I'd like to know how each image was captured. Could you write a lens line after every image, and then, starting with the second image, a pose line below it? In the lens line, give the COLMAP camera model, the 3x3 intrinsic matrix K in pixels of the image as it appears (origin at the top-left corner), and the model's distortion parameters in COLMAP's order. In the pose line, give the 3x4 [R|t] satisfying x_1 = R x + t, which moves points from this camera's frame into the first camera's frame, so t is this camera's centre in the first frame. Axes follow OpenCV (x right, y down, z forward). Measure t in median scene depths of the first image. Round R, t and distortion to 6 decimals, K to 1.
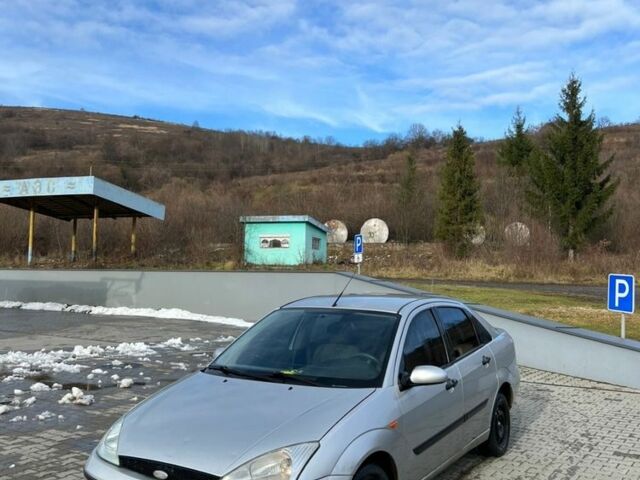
lens RADIAL K [[644.4, 0, 320.0], [0, 644.4, 240.0], [0, 0, 1]] dist [-0.003038, -0.001427]
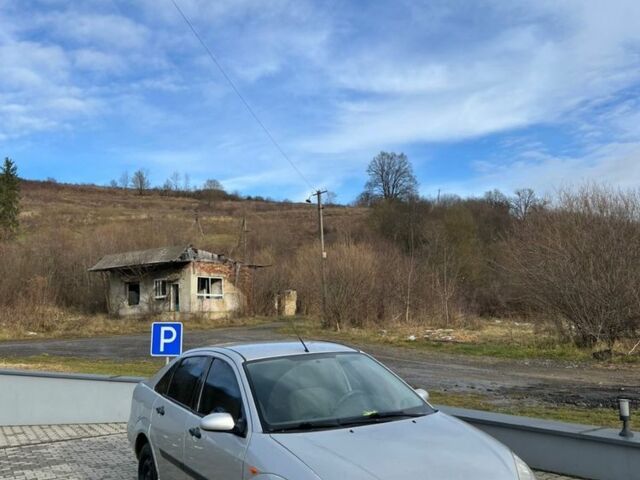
lens RADIAL K [[640.5, 0, 324.4], [0, 640.5, 245.4], [0, 0, 1]] dist [0.141833, -0.320430]
pose [[0.427793, 0.071823, 0.901019, -0.127170], [-0.002684, 0.996934, -0.078195, 0.001634], [-0.903873, 0.031033, 0.426674, 0.070218]]
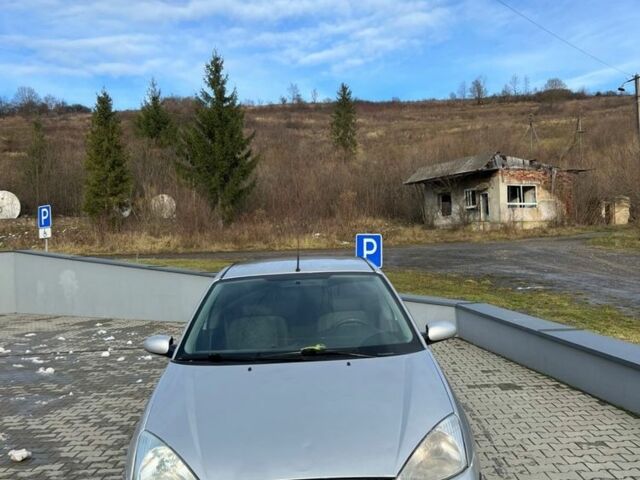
lens RADIAL K [[639.0, 0, 320.0], [0, 639.0, 240.0], [0, 0, 1]] dist [0.102759, -0.176543]
pose [[0.828545, -0.045521, 0.558069, -0.063095], [0.023288, 0.998629, 0.046882, 0.002595], [-0.559438, -0.025848, 0.828469, 0.033612]]
